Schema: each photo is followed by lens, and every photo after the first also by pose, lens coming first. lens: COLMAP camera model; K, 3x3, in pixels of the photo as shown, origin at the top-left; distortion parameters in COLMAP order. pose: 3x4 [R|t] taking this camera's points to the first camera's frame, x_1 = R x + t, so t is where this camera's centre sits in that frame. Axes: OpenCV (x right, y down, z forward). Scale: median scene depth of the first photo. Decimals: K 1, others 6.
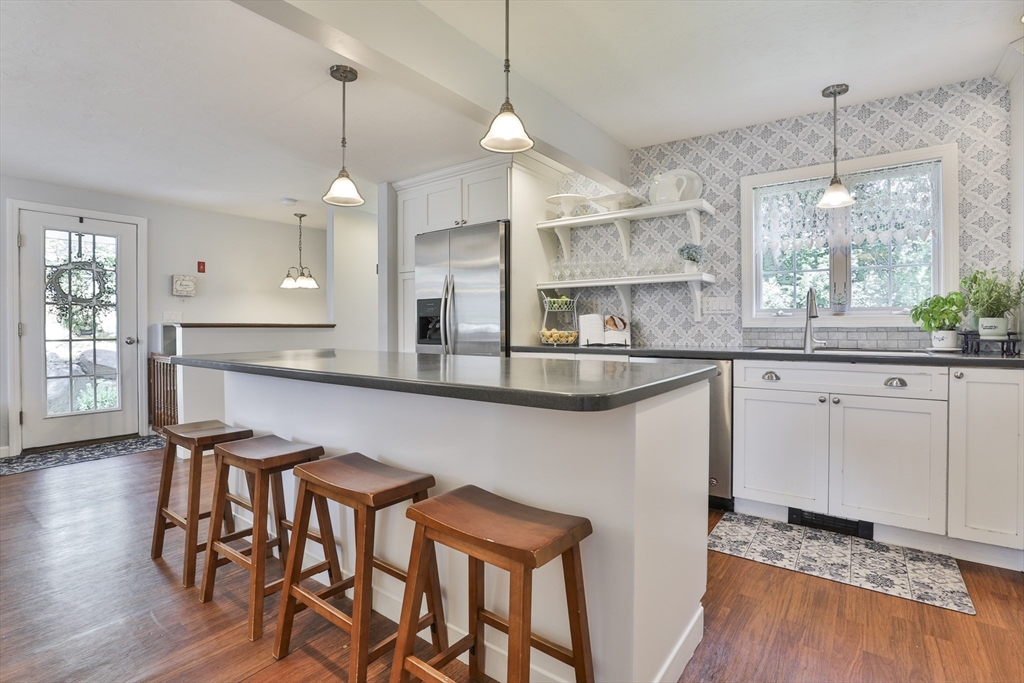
lens RADIAL K [[477.0, 0, 529.9], [0, 477.0, 328.1], [0, 0, 1]] dist [-0.037362, 0.005491]
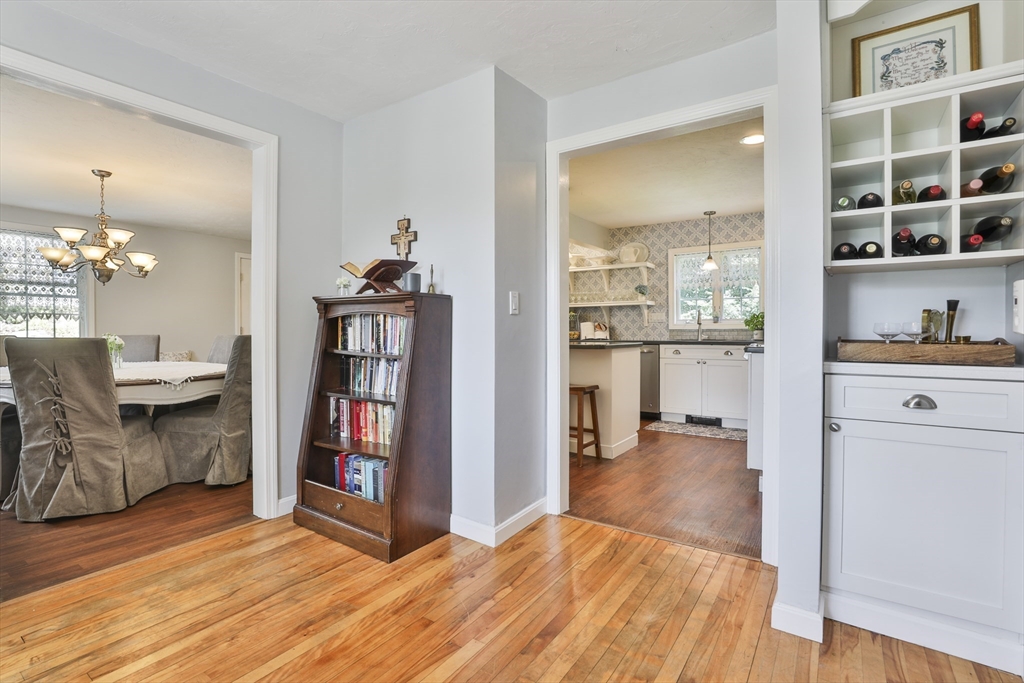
lens RADIAL K [[477.0, 0, 511.7], [0, 477.0, 333.0], [0, 0, 1]] dist [-0.037362, 0.005491]
pose [[0.999945, -0.000402, 0.010496, -0.187225], [0.000429, 0.999997, -0.002548, 0.016644], [-0.010495, 0.002553, 0.999942, -0.844683]]
